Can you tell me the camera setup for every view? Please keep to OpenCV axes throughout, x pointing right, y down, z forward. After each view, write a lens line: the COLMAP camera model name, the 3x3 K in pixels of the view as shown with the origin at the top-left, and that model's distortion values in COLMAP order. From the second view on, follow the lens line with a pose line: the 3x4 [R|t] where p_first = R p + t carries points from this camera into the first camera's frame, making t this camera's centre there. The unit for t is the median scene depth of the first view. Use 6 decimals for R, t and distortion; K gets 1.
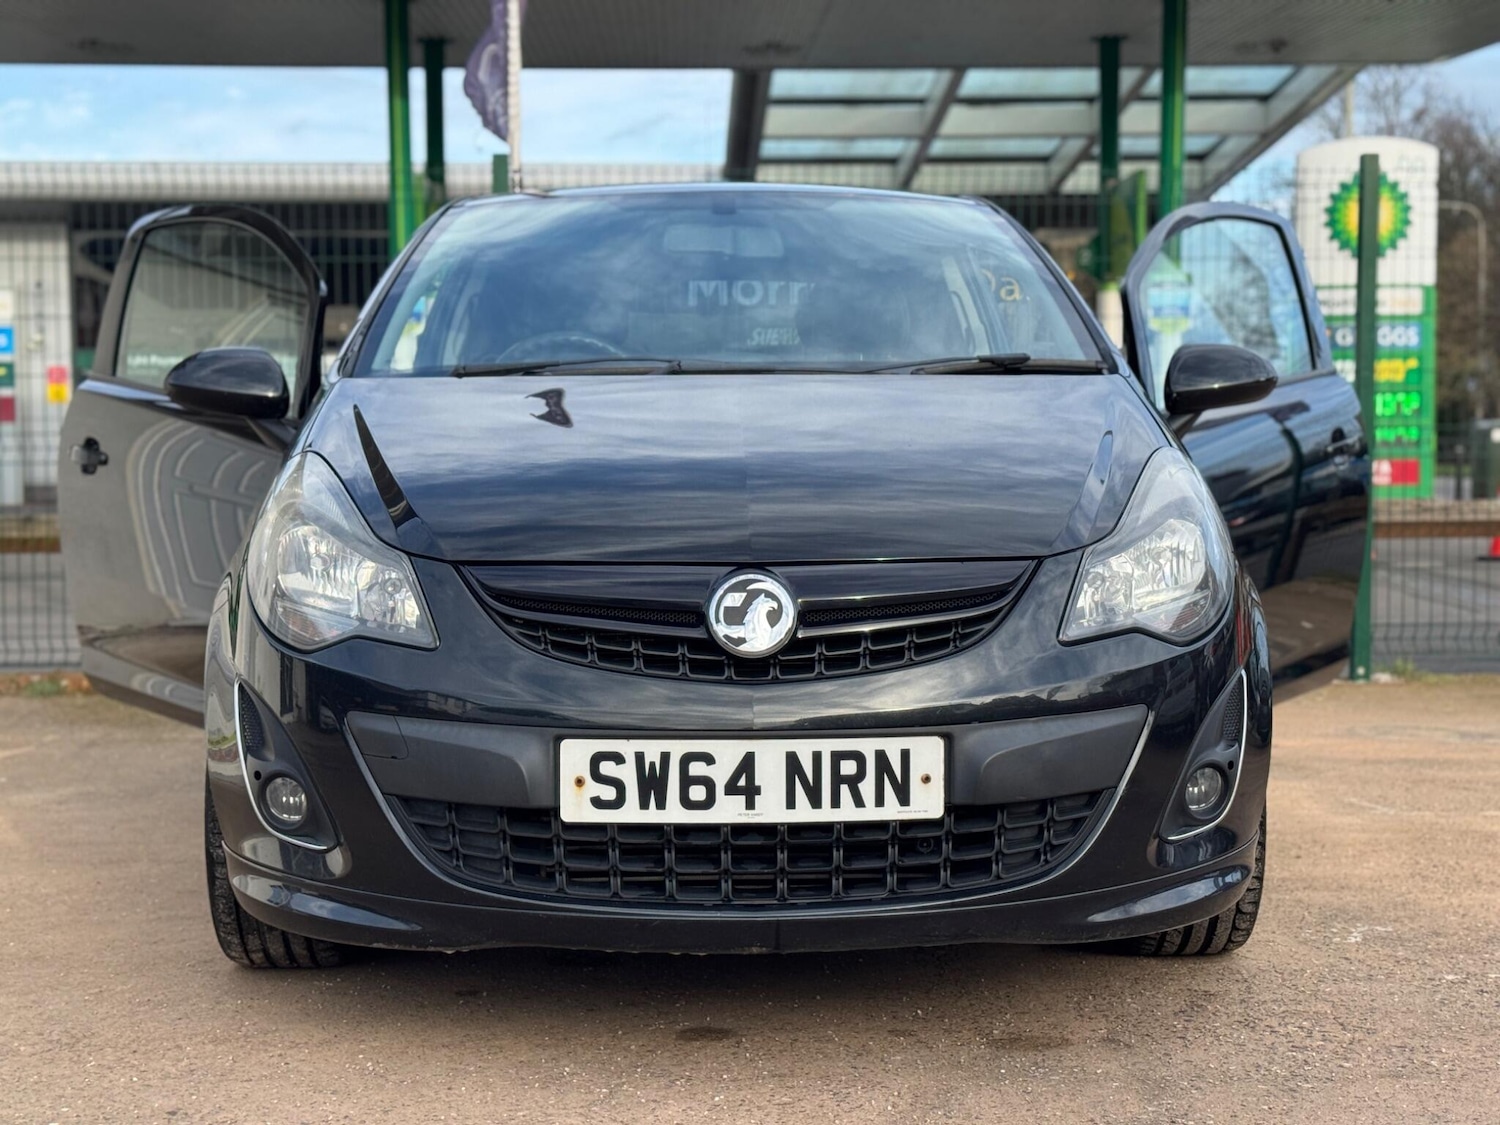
lens RADIAL K [[2336.6, 0, 750.0], [0, 2336.6, 562.5], [0, 0, 1]] dist [0.223047, 0.015044]
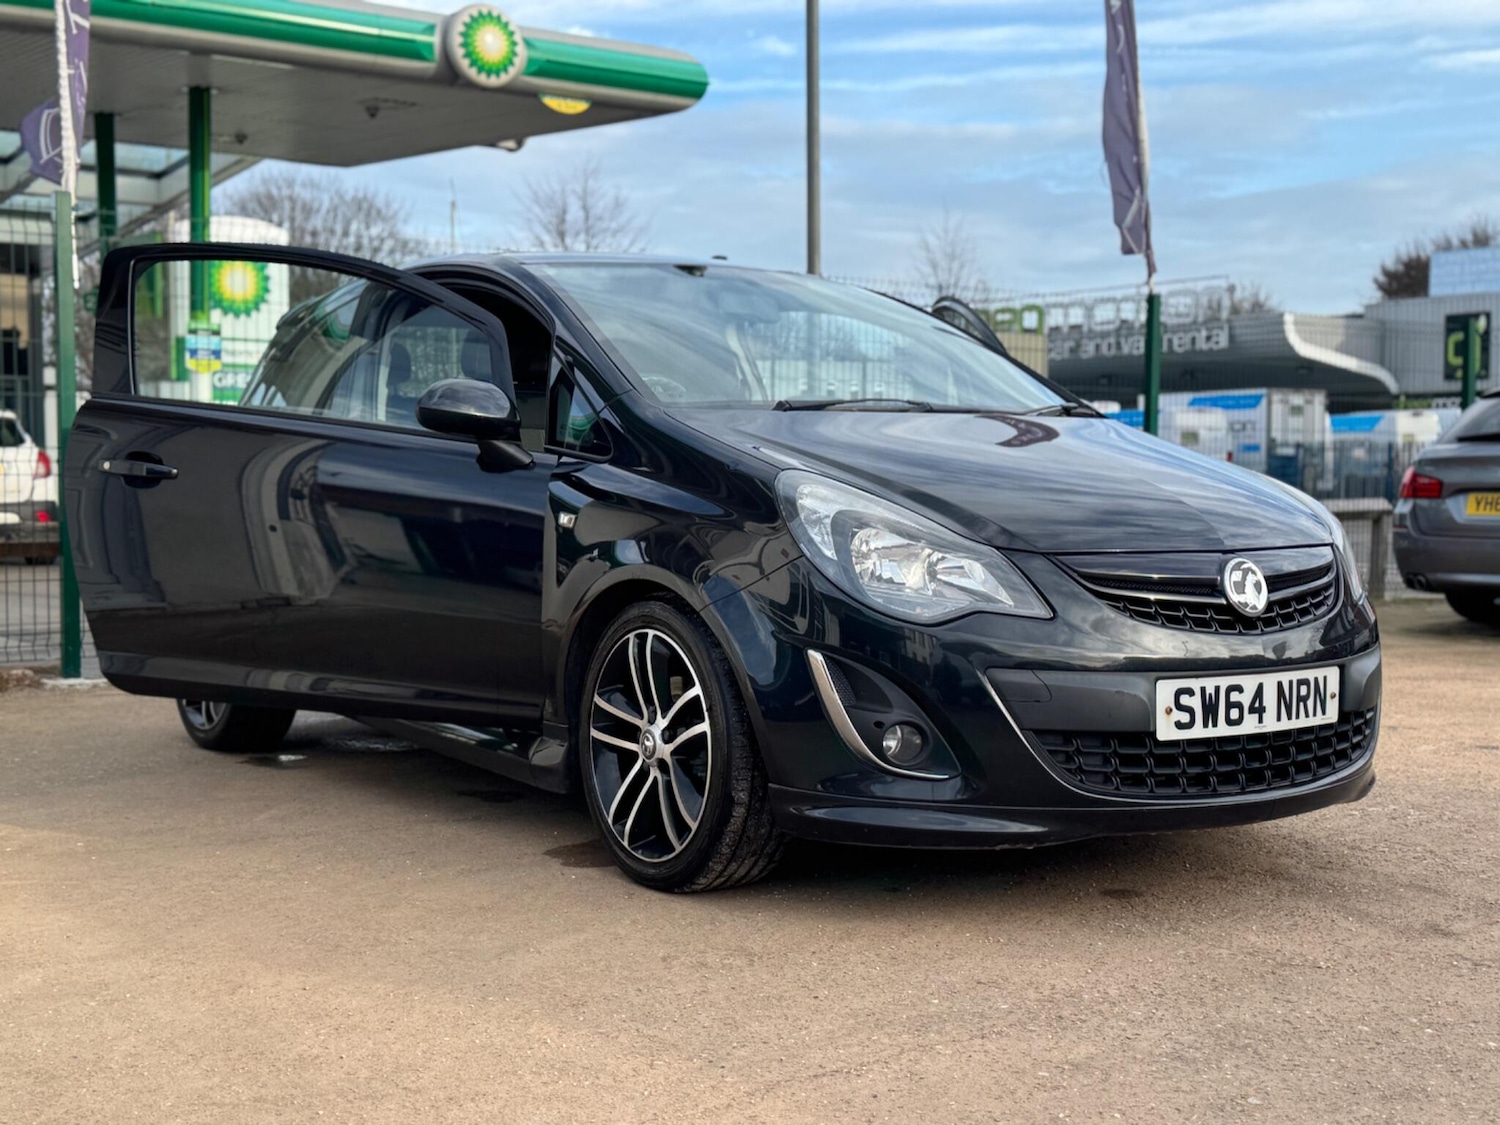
lens RADIAL K [[1956.7, 0, 750.0], [0, 1956.7, 562.5], [0, 0, 1]] dist [0.229472, -0.528855]
pose [[0.822594, -0.017678, 0.568354, -0.929126], [0.019707, 0.999802, 0.002575, -0.001051], [-0.568288, 0.009082, 0.822780, 0.185288]]
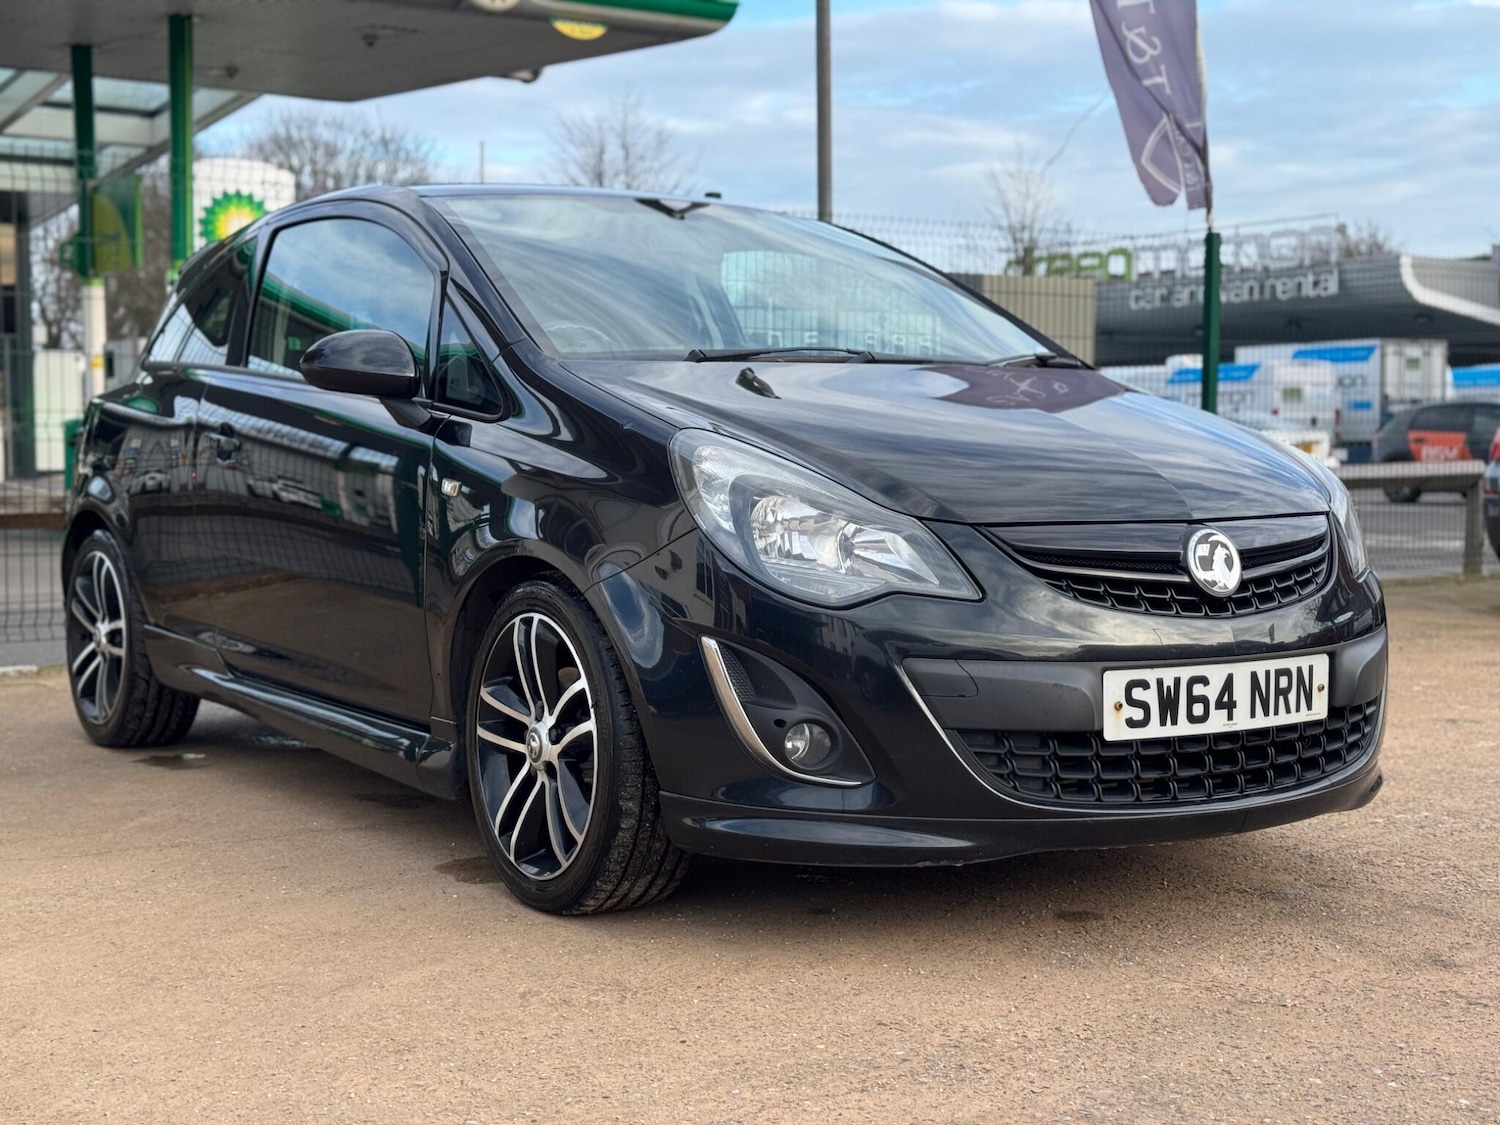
lens RADIAL K [[2138.2, 0, 750.9], [0, 2138.2, 554.8], [0, 0, 1]] dist [0.218543, -0.465791]
pose [[0.840911, -0.025364, 0.540579, -0.813342], [0.022898, 0.999674, 0.011284, 0.000469], [-0.540689, 0.002889, 0.841217, 0.184253]]
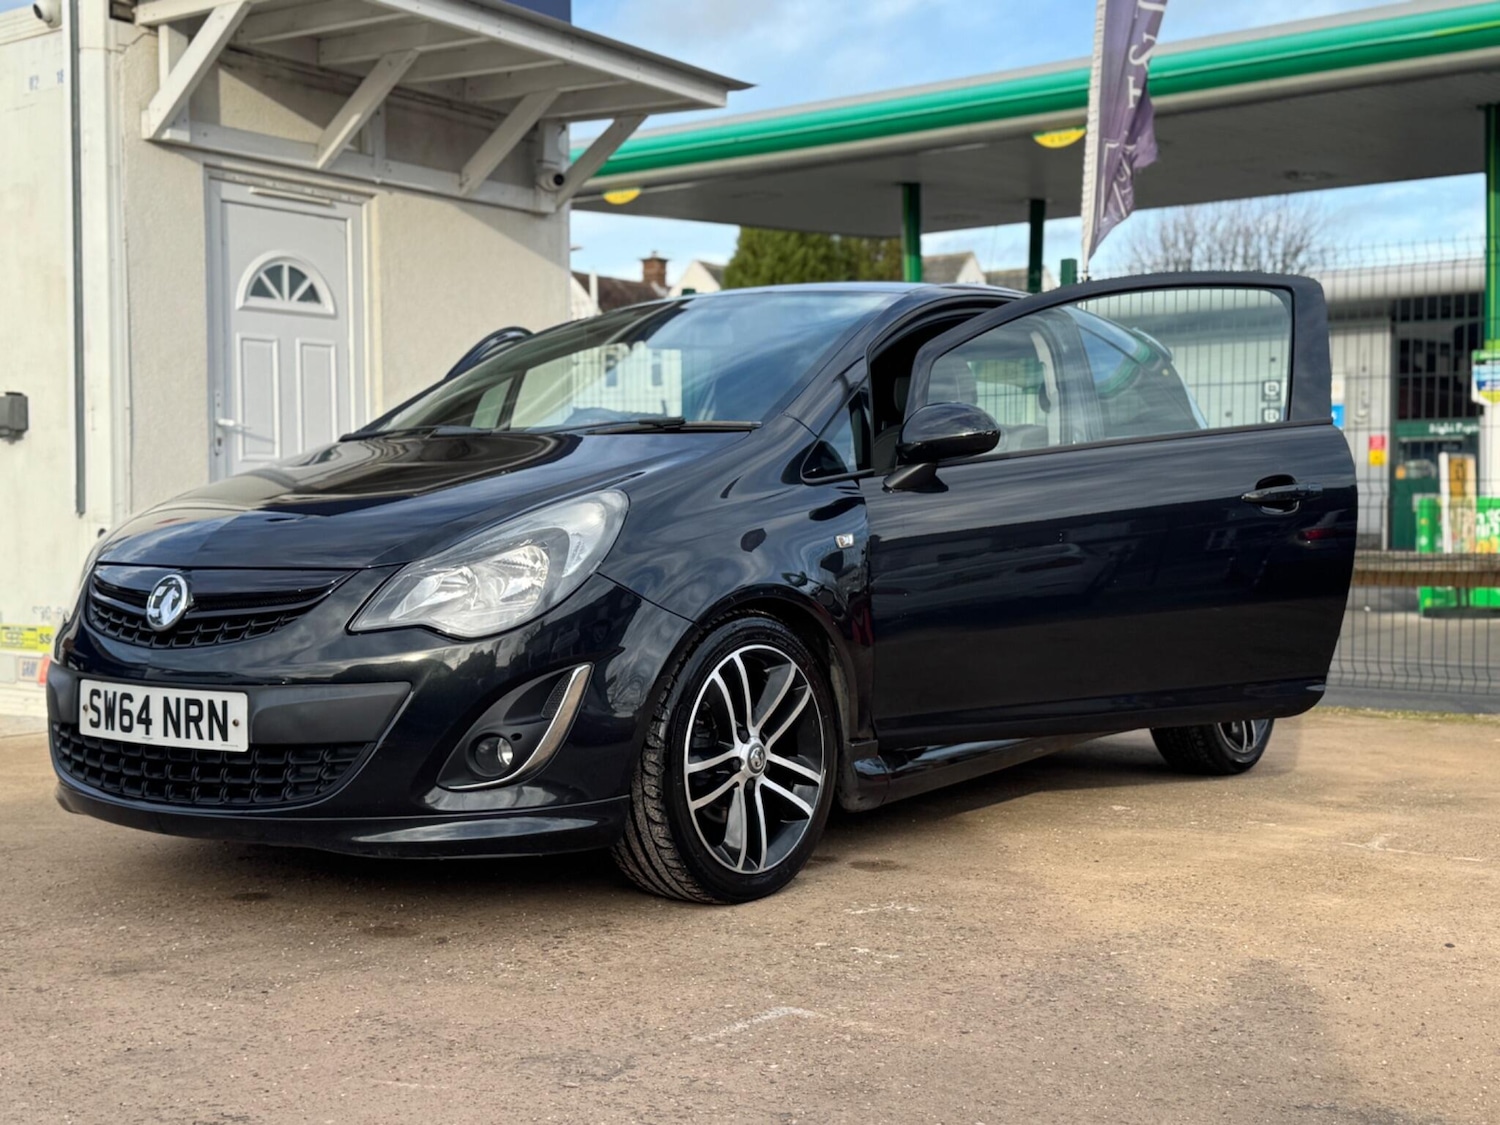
lens RADIAL K [[1956.7, 0, 750.0], [0, 1956.7, 562.5], [0, 0, 1]] dist [0.229472, -0.528855]
pose [[0.778503, 0.023909, -0.627185, 1.058088], [-0.036132, 0.999324, -0.006753, -0.006597], [0.626600, 0.027919, 0.778841, 0.266402]]
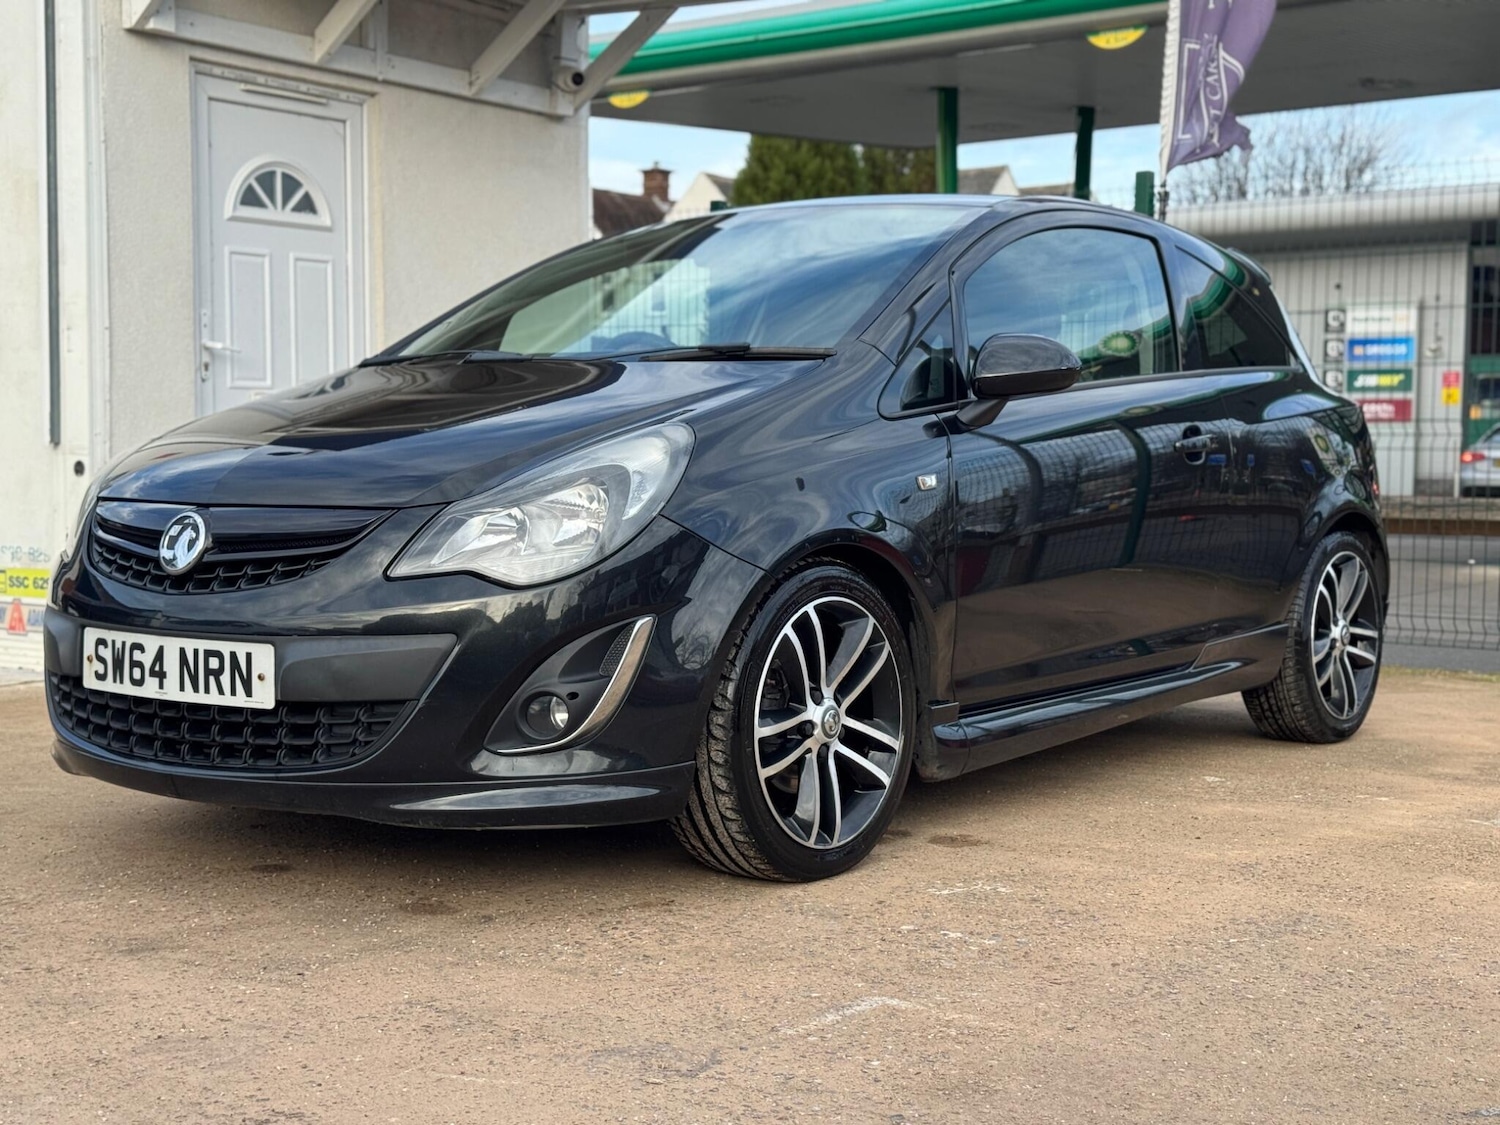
lens RADIAL K [[2138.2, 0, 750.9], [0, 2138.2, 554.8], [0, 0, 1]] dist [0.218543, -0.465791]
pose [[0.779662, 0.044983, -0.624583, 1.009439], [-0.044795, 0.998868, 0.016022, -0.004219], [0.624597, 0.015486, 0.780794, 0.252930]]
